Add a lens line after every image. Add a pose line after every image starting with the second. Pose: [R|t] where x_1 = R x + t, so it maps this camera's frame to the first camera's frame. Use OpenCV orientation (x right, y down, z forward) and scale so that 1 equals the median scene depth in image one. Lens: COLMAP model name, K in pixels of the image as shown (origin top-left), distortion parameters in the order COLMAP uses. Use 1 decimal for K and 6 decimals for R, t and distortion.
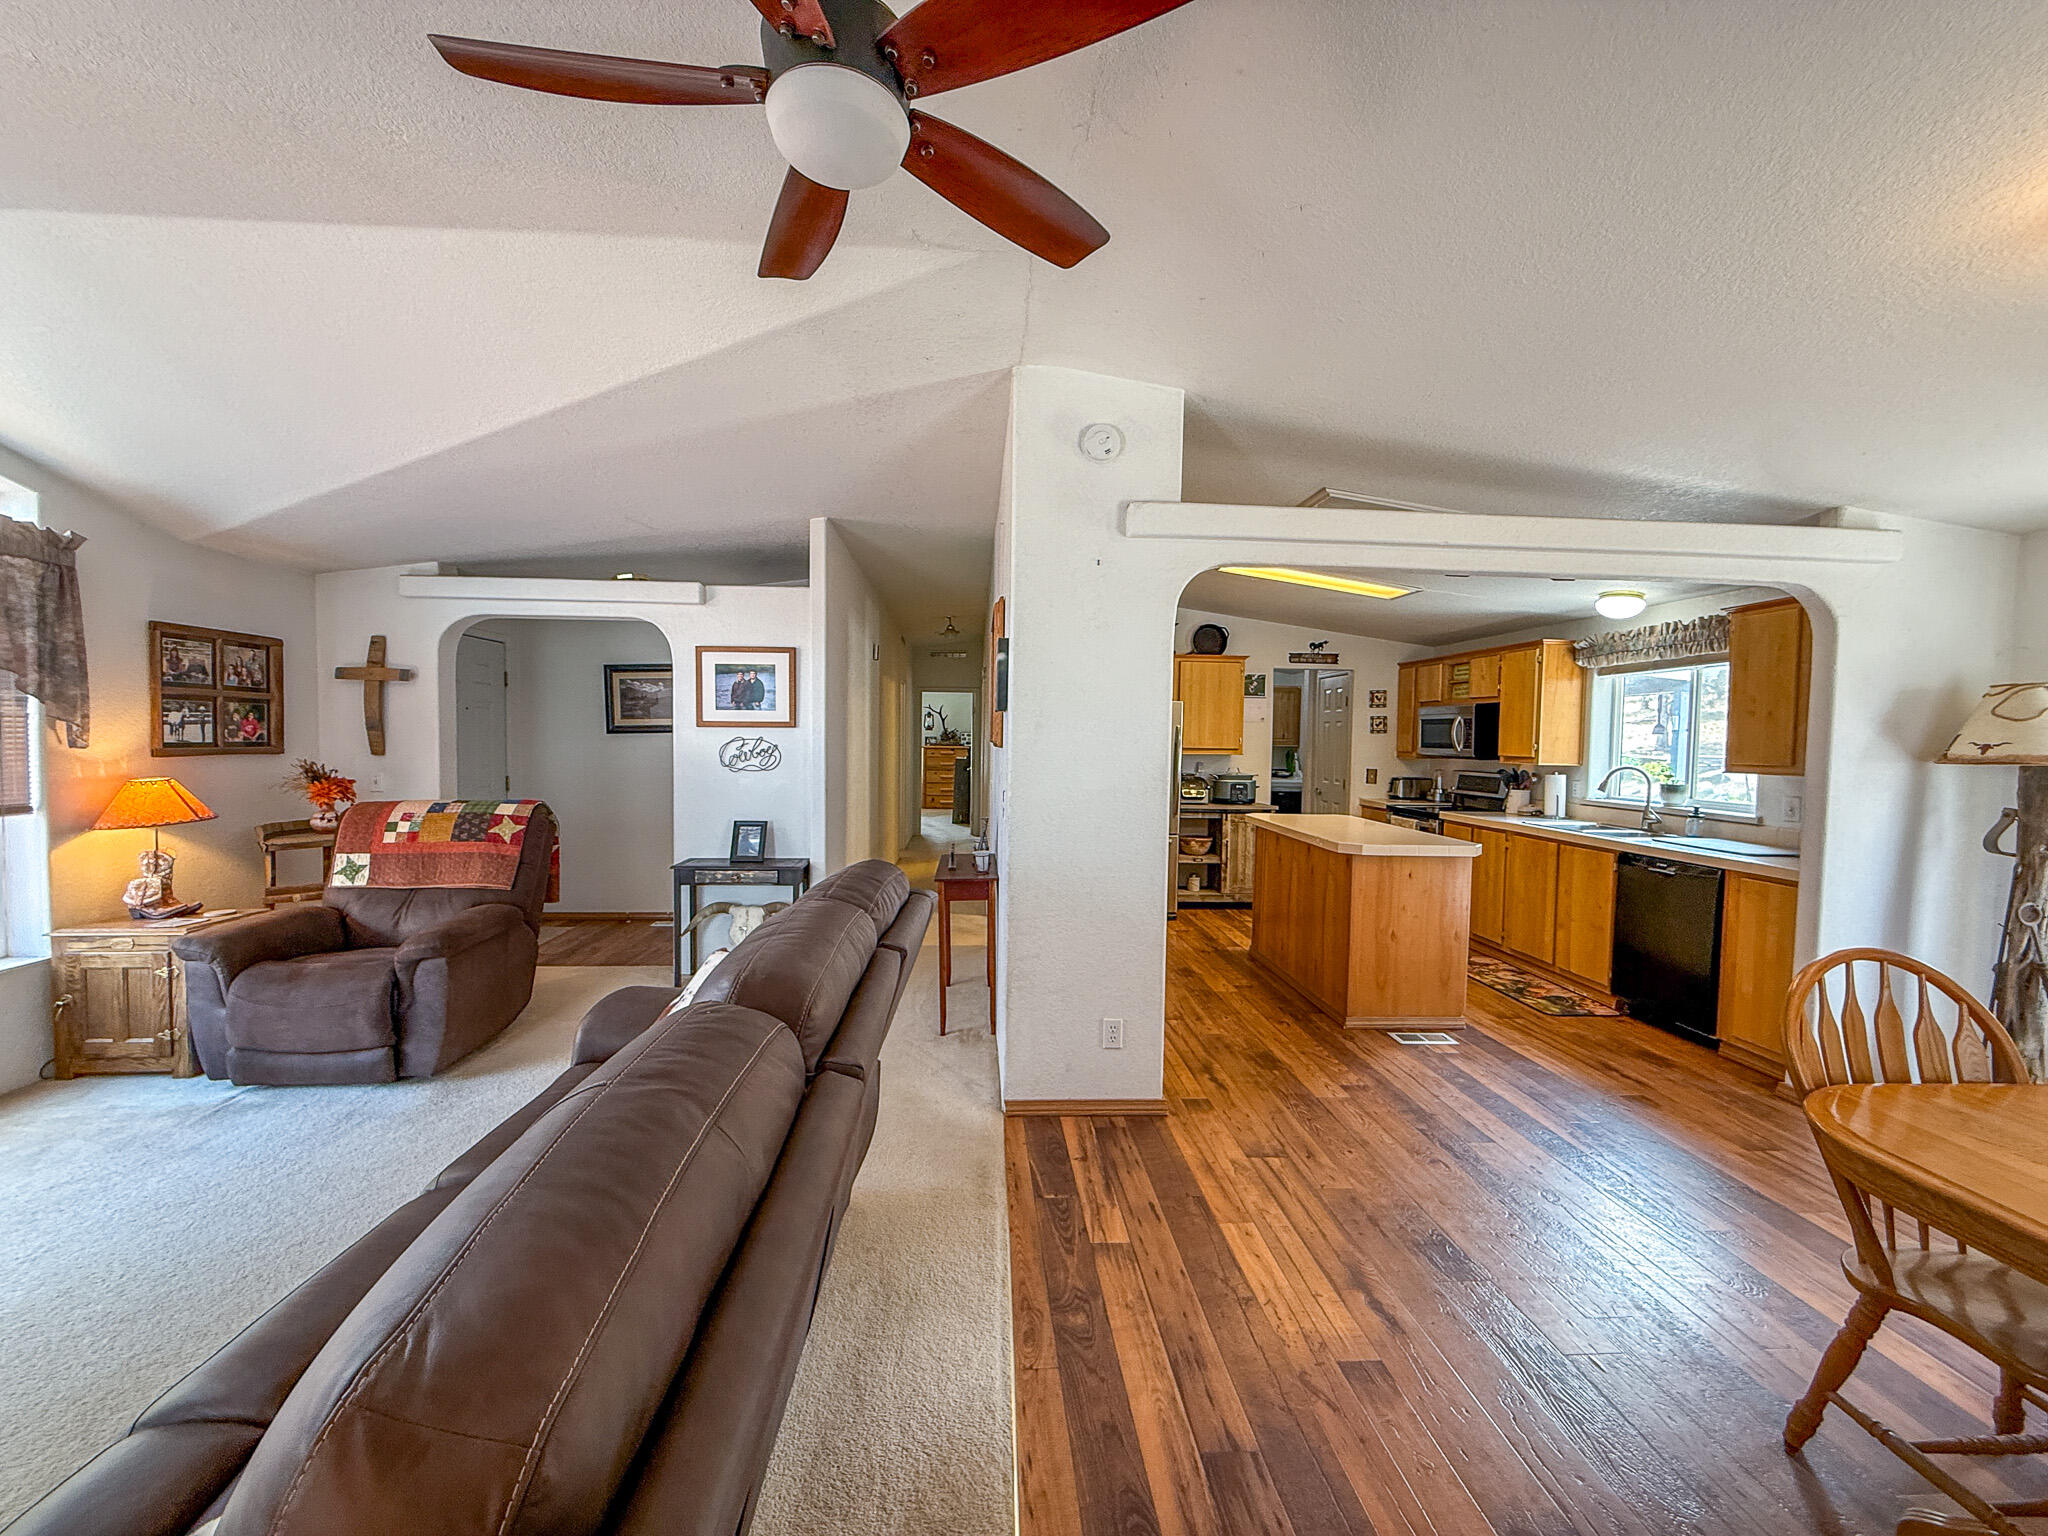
lens RADIAL K [[815.8, 0, 1024.0], [0, 815.8, 768.0], [0, 0, 1]] dist [0.002551, -0.000444]
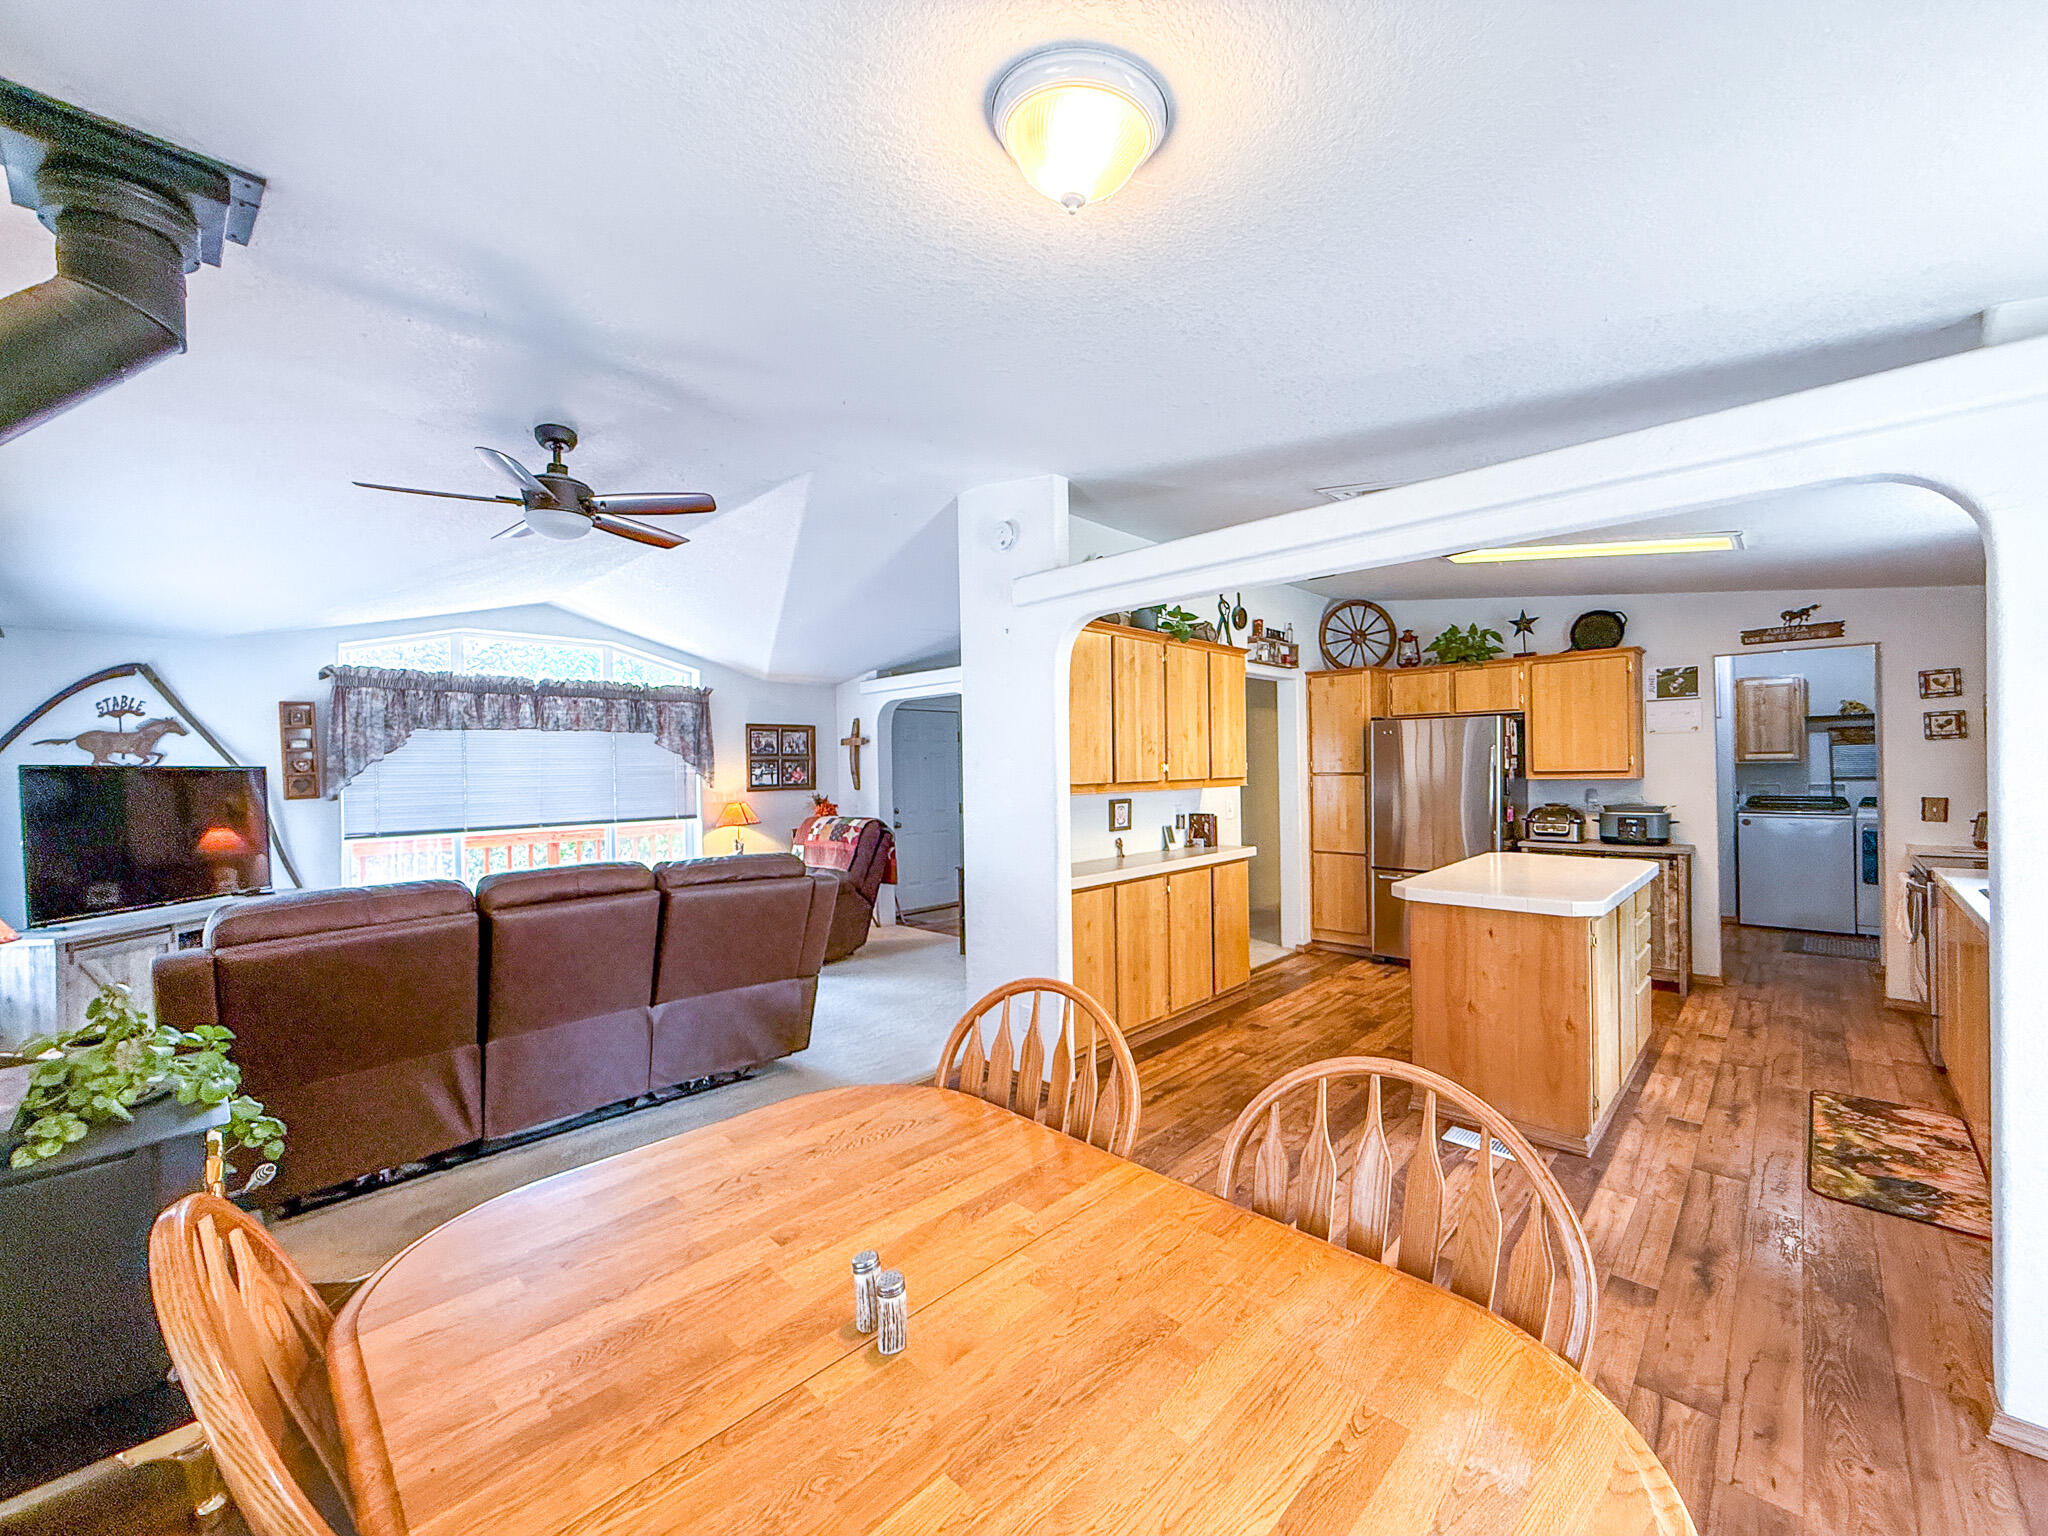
lens RADIAL K [[815.8, 0, 1024.0], [0, 815.8, 768.0], [0, 0, 1]] dist [0.002551, -0.000444]
pose [[0.676885, -0.027609, -0.735571, 0.757197], [0.001321, 0.999340, -0.036294, 0.001061], [0.736087, 0.023596, 0.676475, 0.138348]]
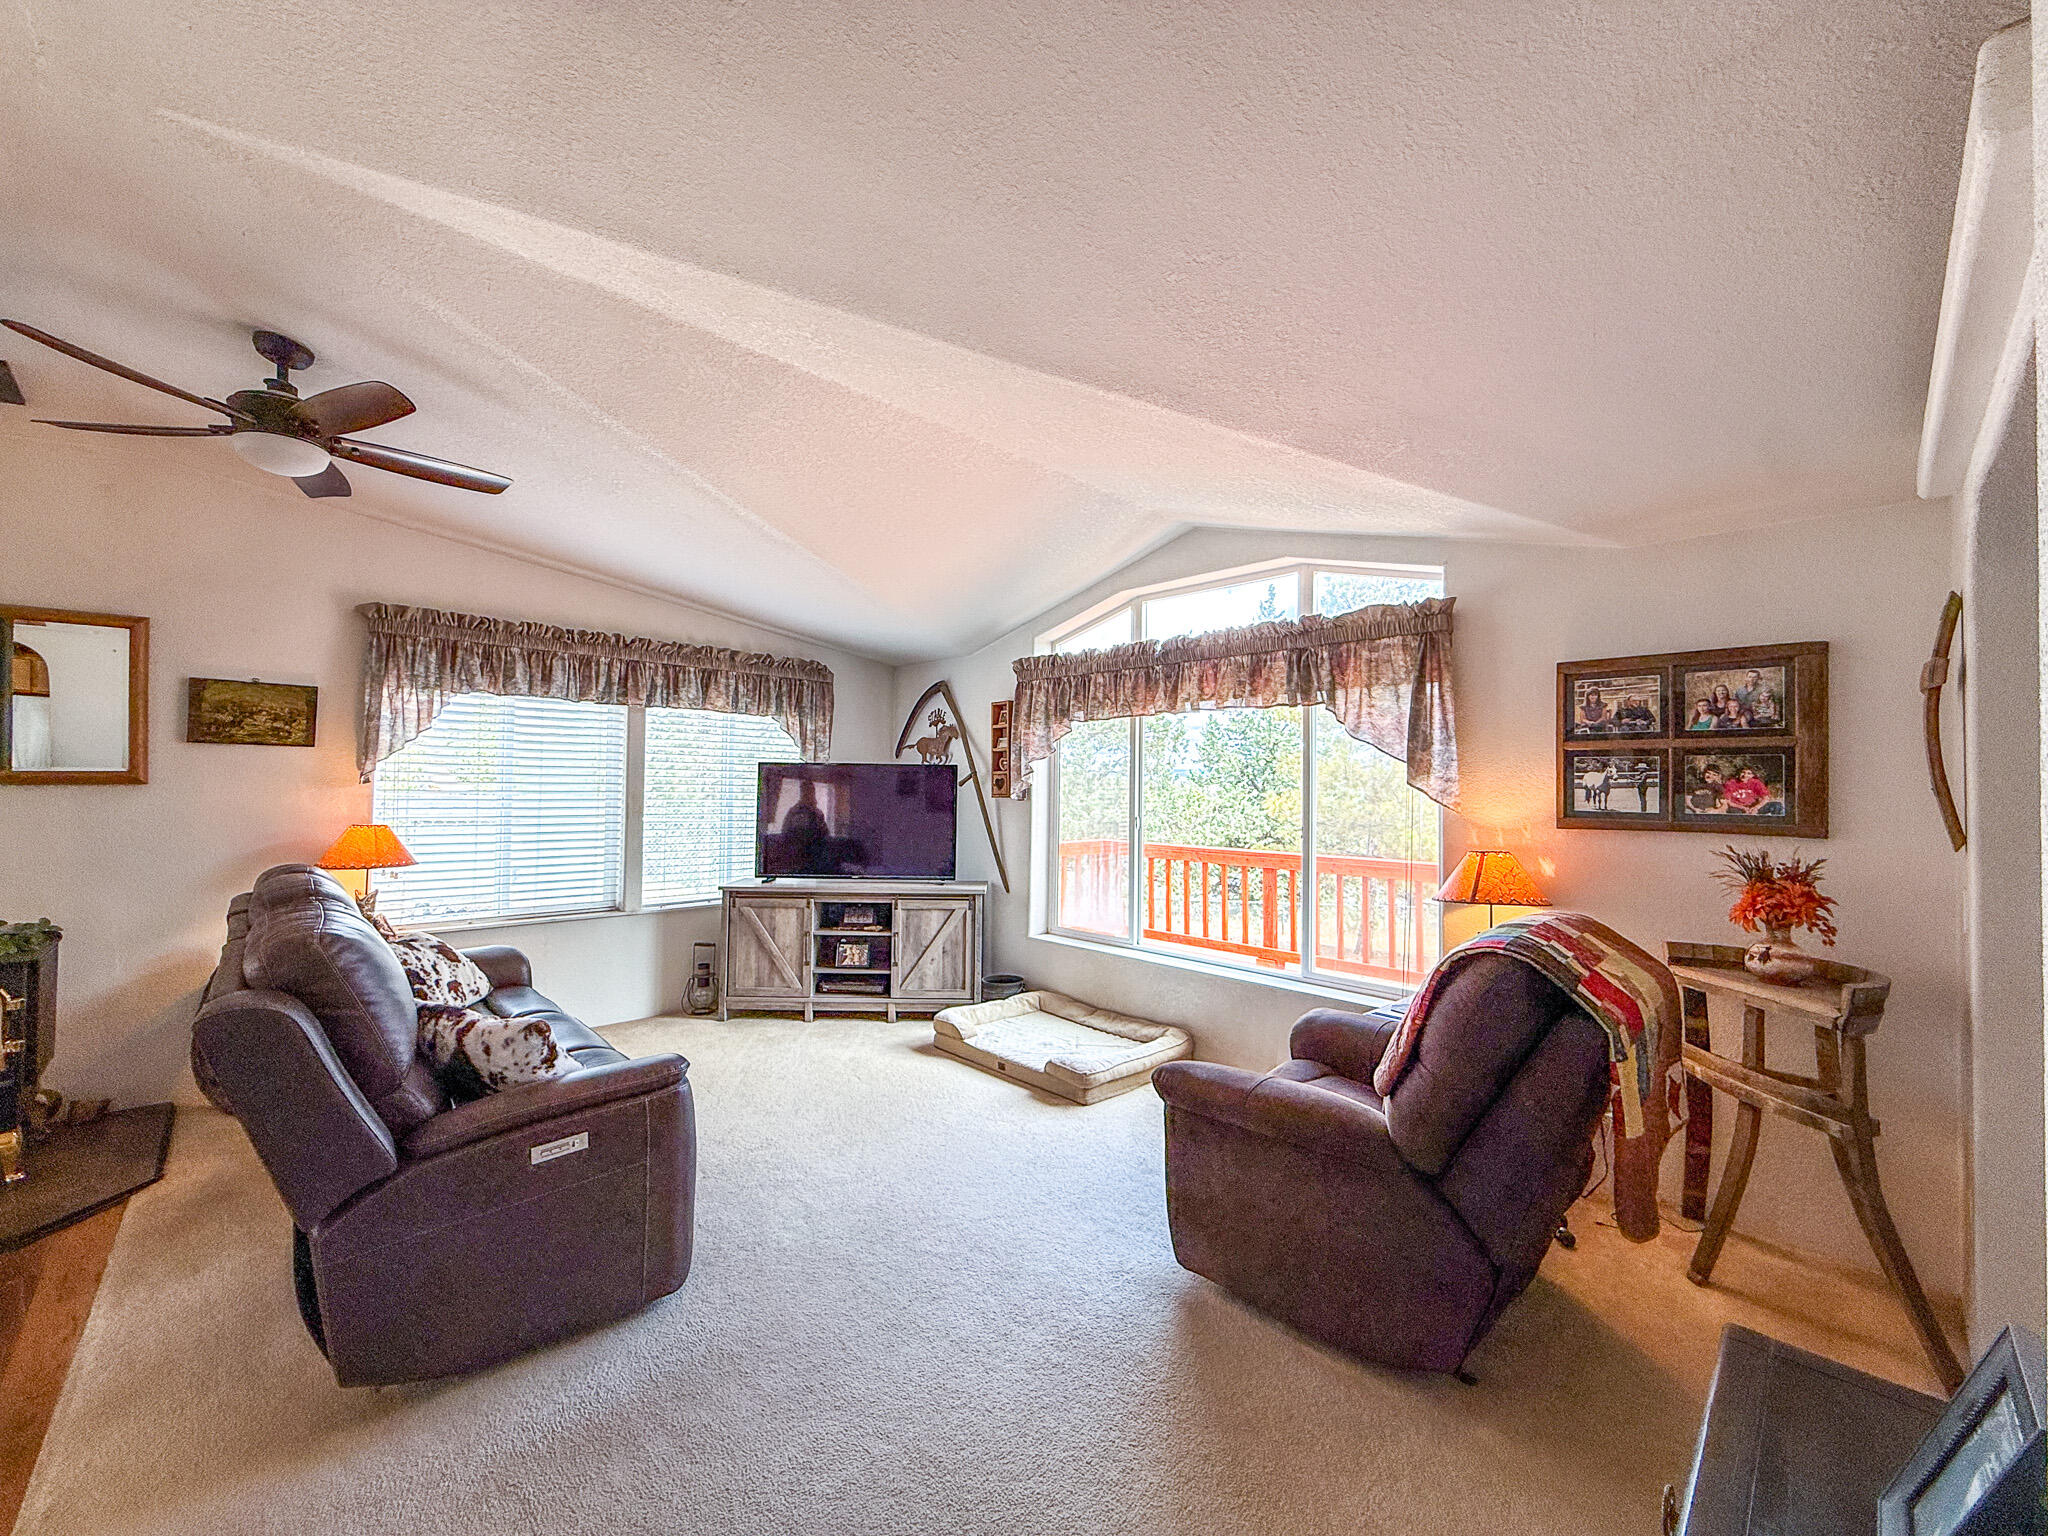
lens RADIAL K [[815.8, 0, 1024.0], [0, 815.8, 768.0], [0, 0, 1]] dist [0.002551, -0.000444]
pose [[-0.763417, -0.037644, -0.644808, -0.109409], [-0.046501, 0.998913, -0.003262, -0.041518], [0.644230, 0.027494, -0.764337, 1.145766]]
